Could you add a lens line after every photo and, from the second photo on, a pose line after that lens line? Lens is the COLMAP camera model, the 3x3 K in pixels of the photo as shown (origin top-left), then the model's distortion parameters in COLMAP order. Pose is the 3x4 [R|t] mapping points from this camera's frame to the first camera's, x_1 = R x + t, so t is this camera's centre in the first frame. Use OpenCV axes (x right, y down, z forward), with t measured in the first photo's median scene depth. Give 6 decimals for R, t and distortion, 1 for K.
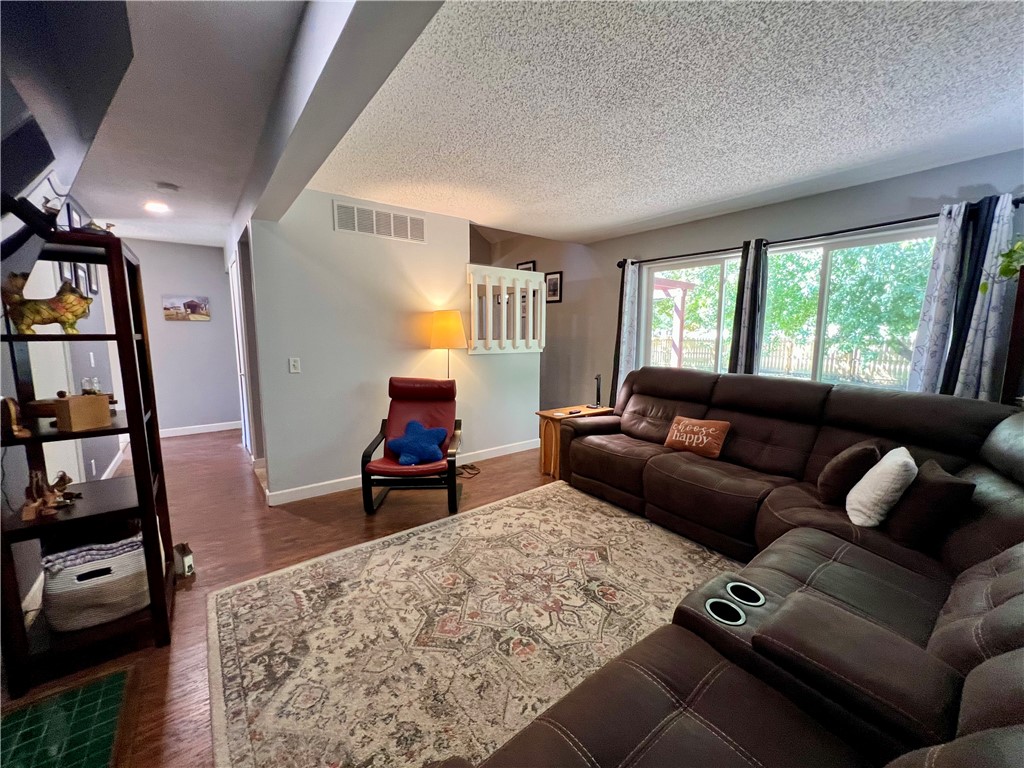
lens RADIAL K [[410.3, 0, 516.3], [0, 410.3, 385.1], [0, 0, 1]] dist [-0.001665, 0.000207]
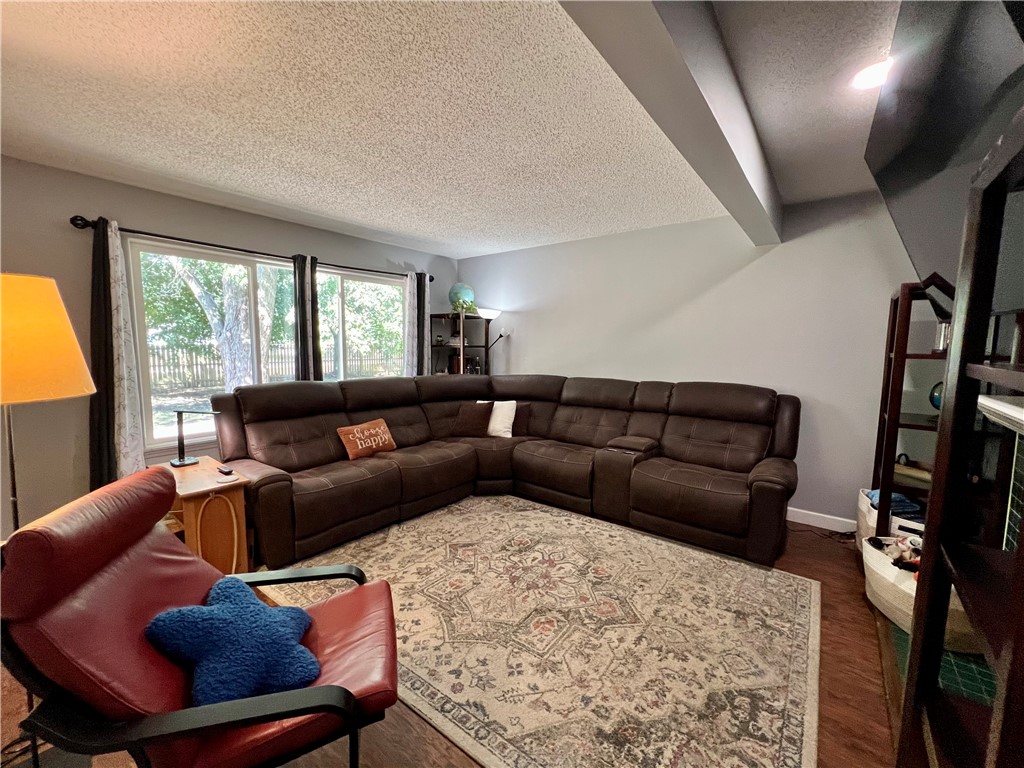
lens RADIAL K [[410.3, 0, 513.8], [0, 410.3, 380.8], [0, 0, 1]] dist [-0.001665, 0.000207]
pose [[-0.244075, -0.095473, 0.965045, -1.014634], [0.114104, 0.985402, 0.126345, -0.175798], [-0.963020, 0.140953, -0.229618, 1.278333]]
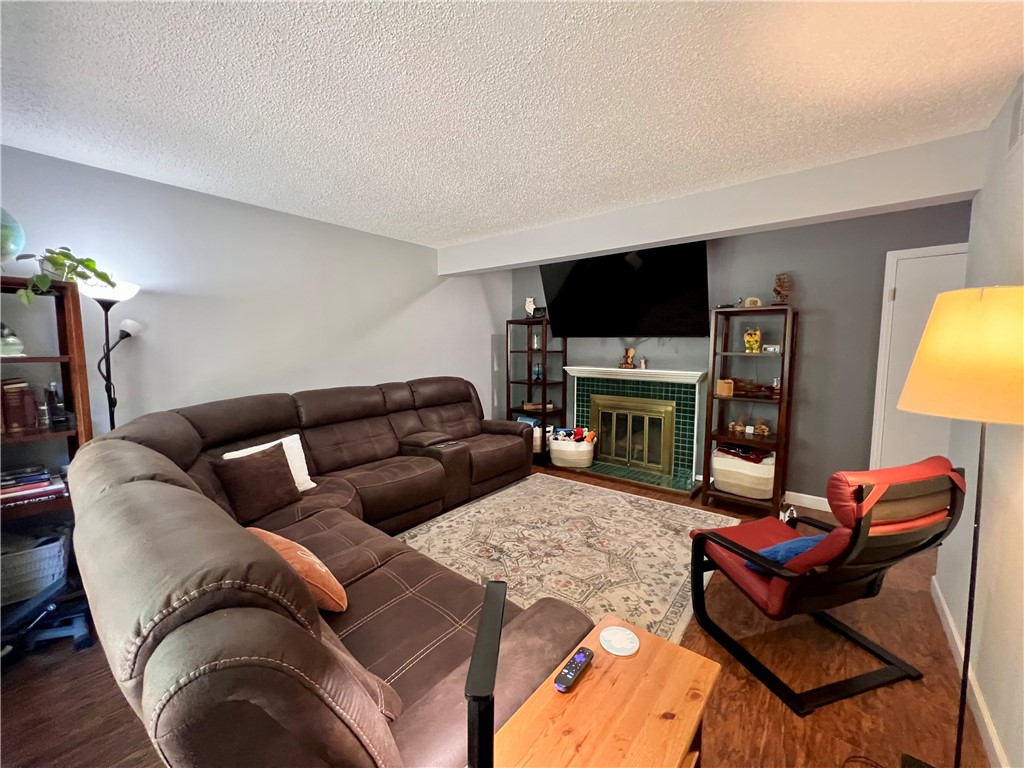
lens RADIAL K [[410.3, 0, 511.0], [0, 410.3, 382.0], [0, 0, 1]] dist [-0.001665, 0.000207]
pose [[-0.974343, 0.014489, -0.224600, 0.437849], [-0.034776, 0.976249, 0.213843, -0.305482], [0.222364, 0.216167, -0.950698, 2.192937]]
